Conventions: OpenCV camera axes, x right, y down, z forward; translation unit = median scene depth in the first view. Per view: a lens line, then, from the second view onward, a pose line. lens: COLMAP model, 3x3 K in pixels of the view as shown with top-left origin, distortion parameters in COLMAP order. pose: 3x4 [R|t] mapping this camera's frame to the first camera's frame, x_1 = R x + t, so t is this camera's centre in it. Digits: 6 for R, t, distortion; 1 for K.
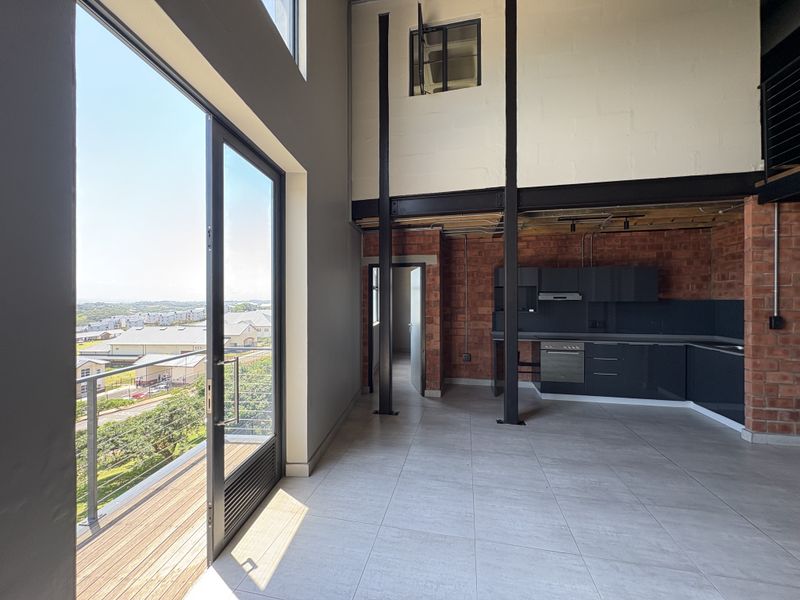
lens RADIAL K [[320.2, 0, 400.6], [0, 320.2, 298.8], [0, 0, 1]] dist [0.004531, 0.000823]
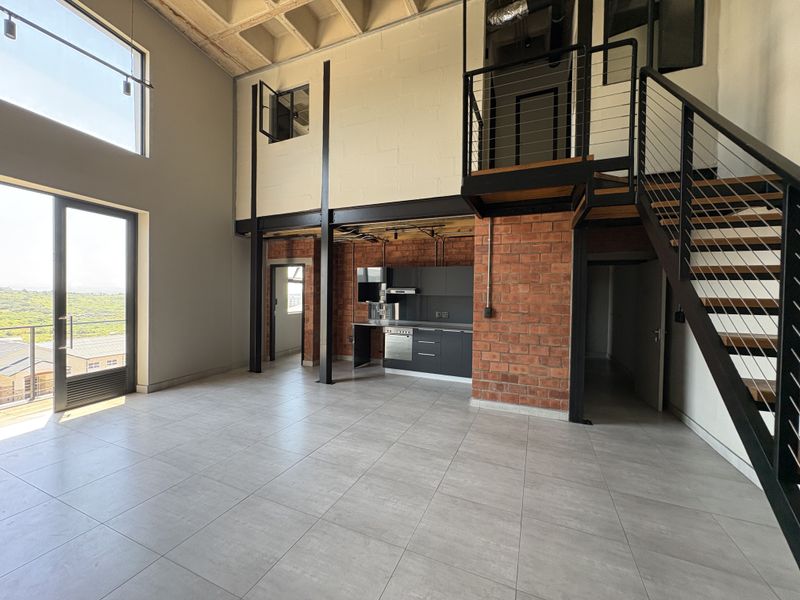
lens RADIAL K [[320.2, 0, 399.8], [0, 320.2, 299.6], [0, 0, 1]] dist [0.004531, 0.000823]
pose [[0.977452, 0.020026, -0.210207, 0.872422], [-0.016548, 0.999696, 0.018291, 0.004389], [0.210509, -0.014400, 0.977486, -0.238829]]
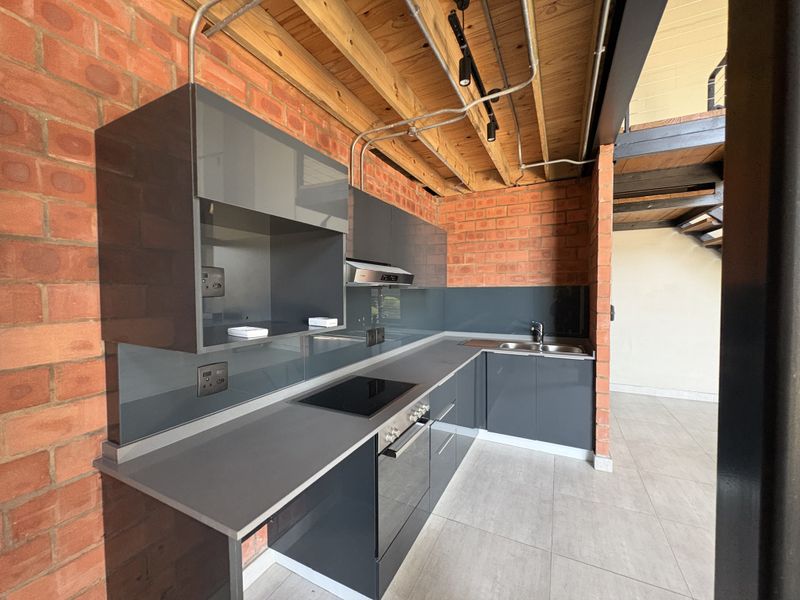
lens RADIAL K [[320.2, 0, 400.5], [0, 320.2, 299.5], [0, 0, 1]] dist [0.004531, 0.000823]
pose [[0.268124, -0.030245, 0.962909, 0.174245], [0.004416, 0.999535, 0.030166, 0.009536], [-0.963374, -0.003836, 0.268133, 0.930496]]
